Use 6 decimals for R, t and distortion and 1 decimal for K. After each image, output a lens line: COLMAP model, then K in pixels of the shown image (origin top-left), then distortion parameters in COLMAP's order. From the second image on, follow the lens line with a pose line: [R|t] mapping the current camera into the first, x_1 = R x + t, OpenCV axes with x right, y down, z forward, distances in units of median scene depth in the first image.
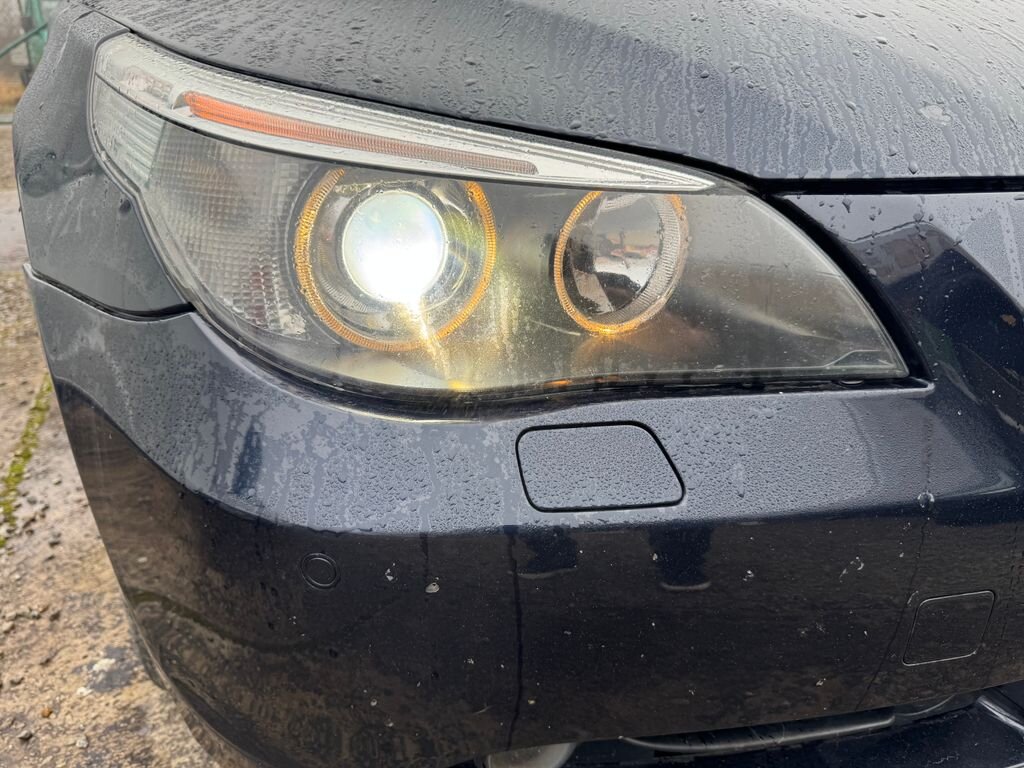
lens RADIAL K [[736.5, 0, 512.0], [0, 736.5, 384.0], [0, 0, 1]] dist [0.072263, -0.126411]
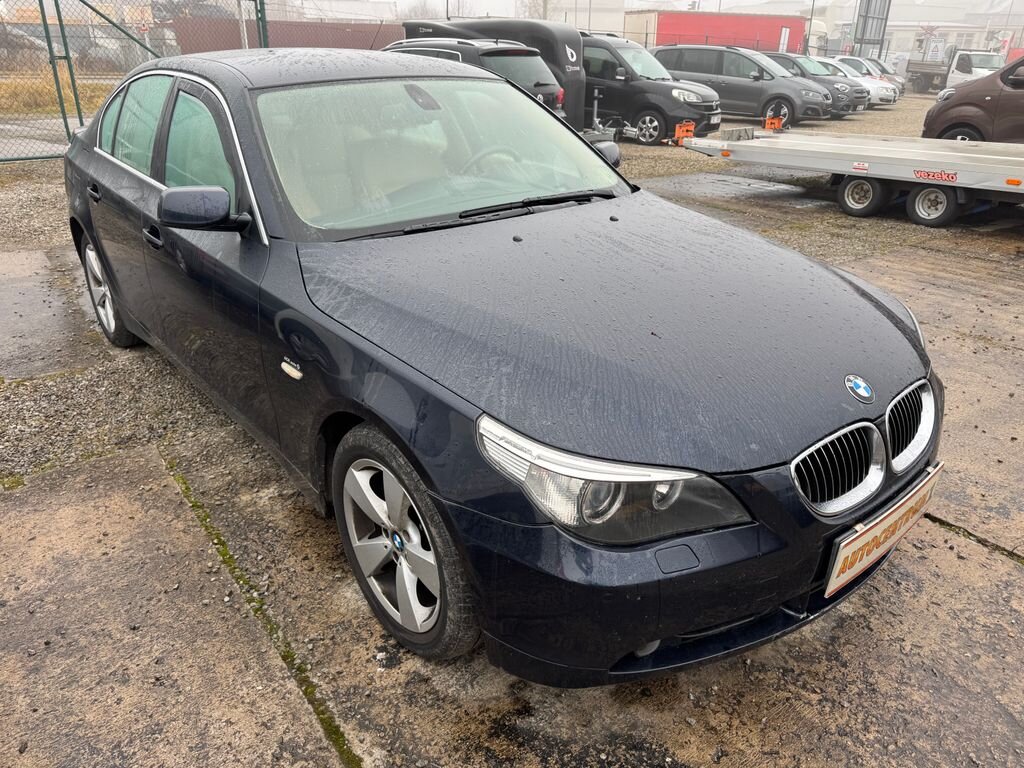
lens RADIAL K [[721.2, 0, 512.0], [0, 721.2, 384.0], [0, 0, 1]] dist [-0.004782, 0.000703]
pose [[0.978072, -0.085421, 0.189944, -1.001731], [0.080957, 0.996231, 0.031154, -0.723164], [-0.191890, -0.015094, 0.981300, -1.816007]]
